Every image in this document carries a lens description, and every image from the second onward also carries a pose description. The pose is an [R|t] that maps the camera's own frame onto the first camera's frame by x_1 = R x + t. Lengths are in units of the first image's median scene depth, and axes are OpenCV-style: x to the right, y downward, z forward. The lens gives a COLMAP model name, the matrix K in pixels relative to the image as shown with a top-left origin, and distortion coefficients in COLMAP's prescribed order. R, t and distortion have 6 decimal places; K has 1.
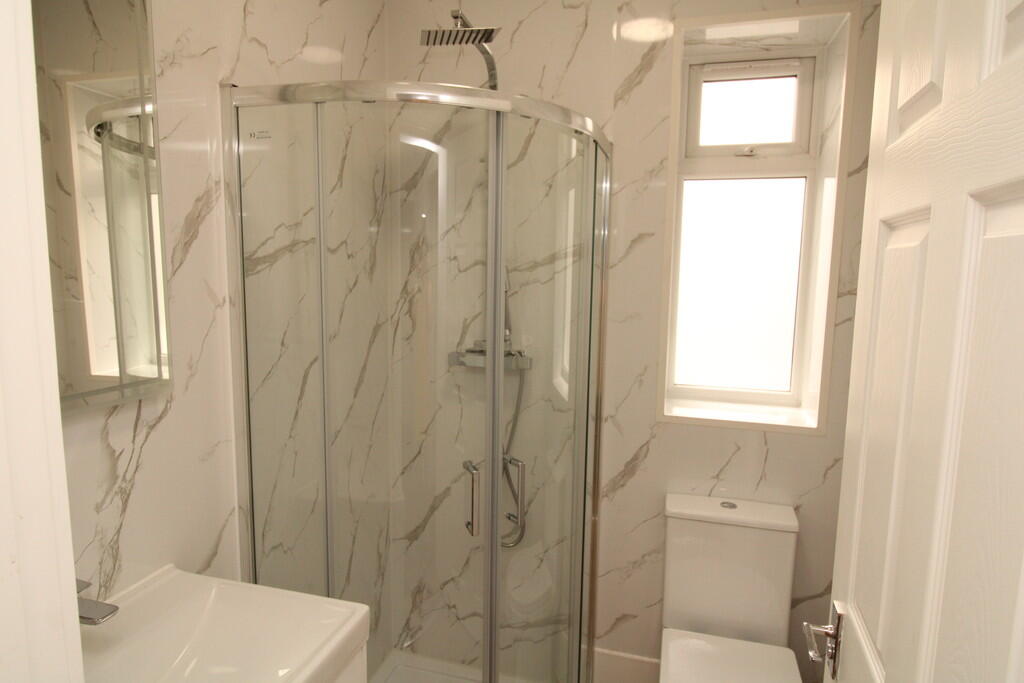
lens RADIAL K [[587.0, 0, 519.9], [0, 587.0, 338.8], [0, 0, 1]] dist [0.004776, -0.012098]
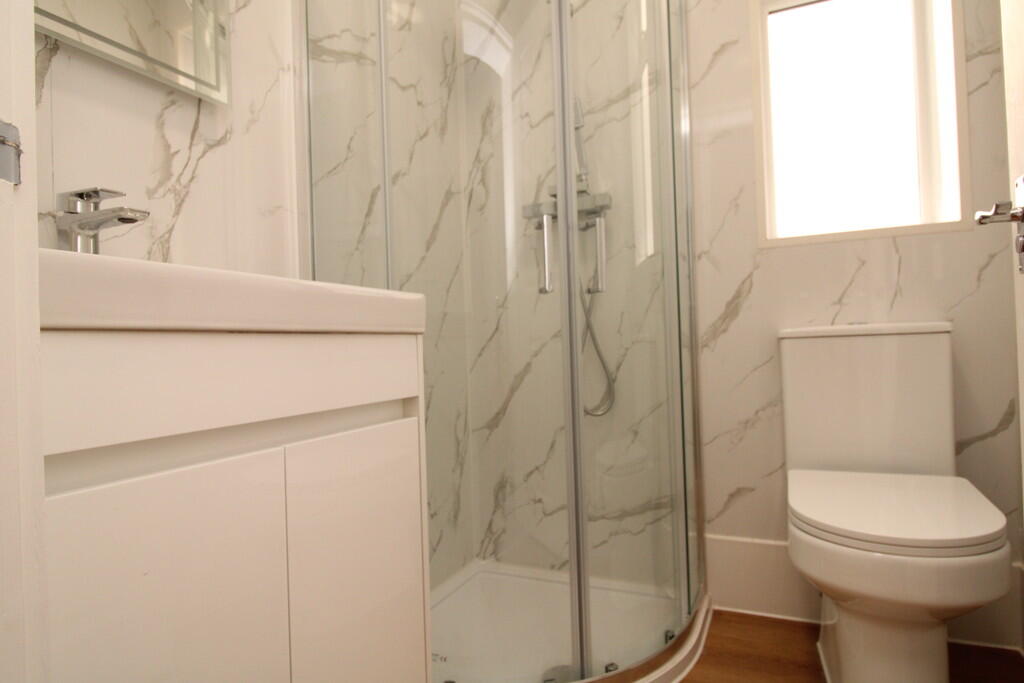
lens RADIAL K [[587.0, 0, 519.9], [0, 587.0, 338.8], [0, 0, 1]] dist [0.004776, -0.012098]
pose [[0.986965, -0.052162, -0.152248, 0.007234], [0.032023, 0.990753, -0.131845, 0.366621], [0.157717, 0.125251, 0.979509, 0.100424]]
